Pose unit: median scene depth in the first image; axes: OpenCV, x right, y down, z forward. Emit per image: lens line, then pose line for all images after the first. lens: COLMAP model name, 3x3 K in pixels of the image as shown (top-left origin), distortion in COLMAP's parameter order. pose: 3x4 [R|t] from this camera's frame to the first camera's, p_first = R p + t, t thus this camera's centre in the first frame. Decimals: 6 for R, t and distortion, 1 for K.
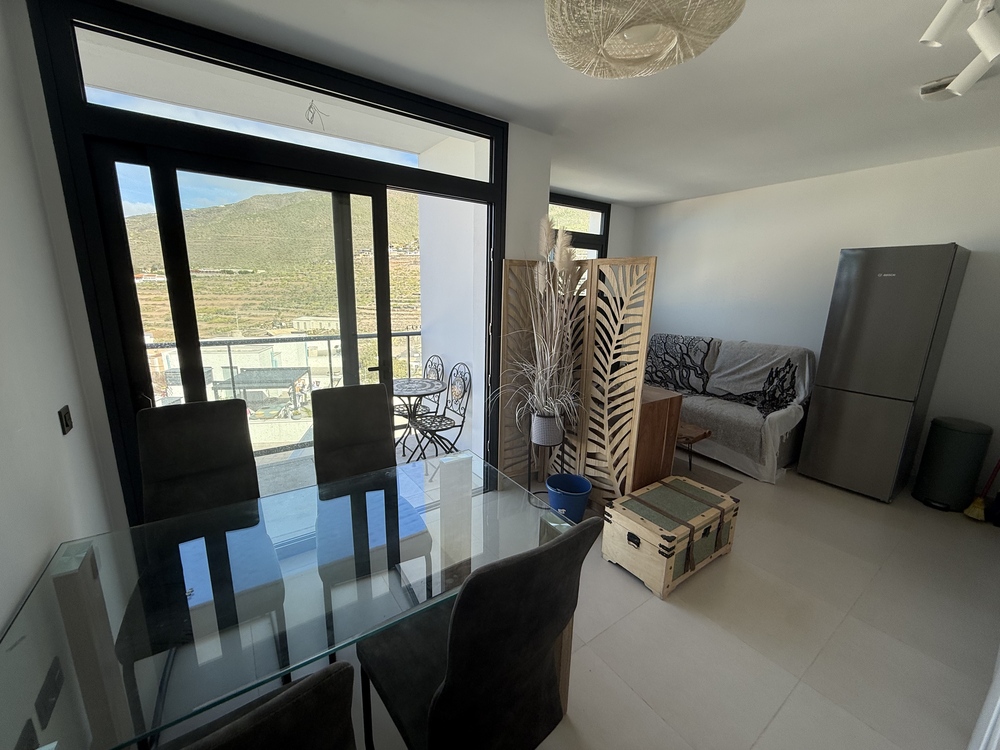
lens RADIAL K [[397.1, 0, 495.9], [0, 397.1, 374.9], [0, 0, 1]] dist [-0.002286, 0.000232]
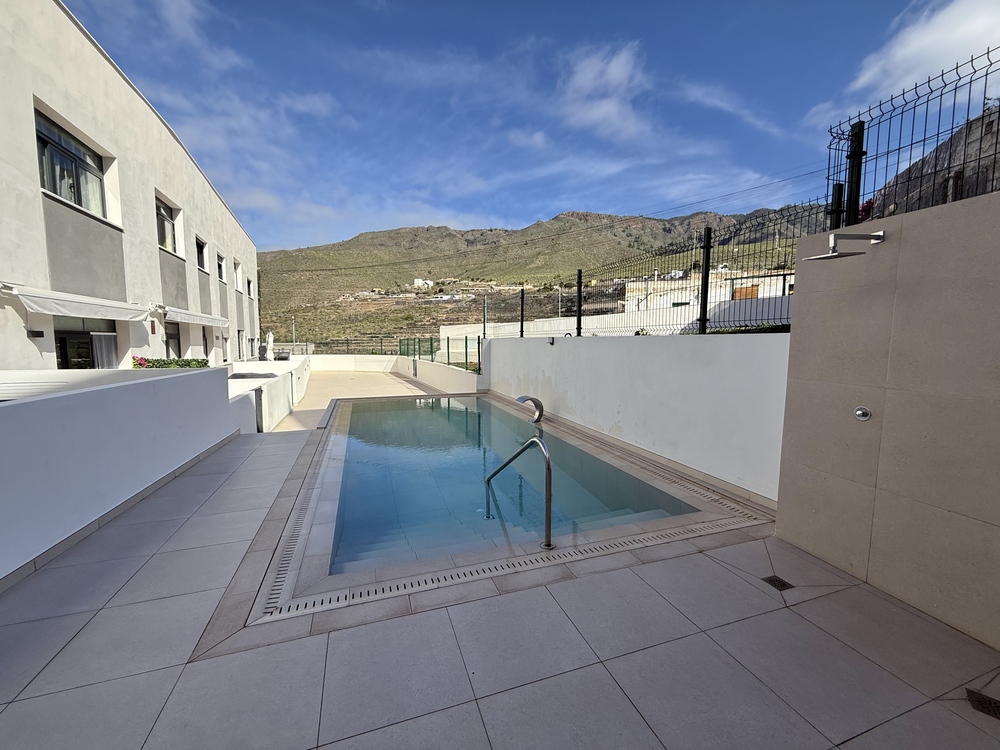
lens RADIAL K [[397.1, 0, 494.9], [0, 397.1, 374.0], [0, 0, 1]] dist [-0.002286, 0.000232]
pose [[0.998954, -0.023124, 0.039453, -0.594933], [0.028223, 0.990576, -0.134028, 1.457563], [-0.035982, 0.135001, 0.990192, 4.131377]]
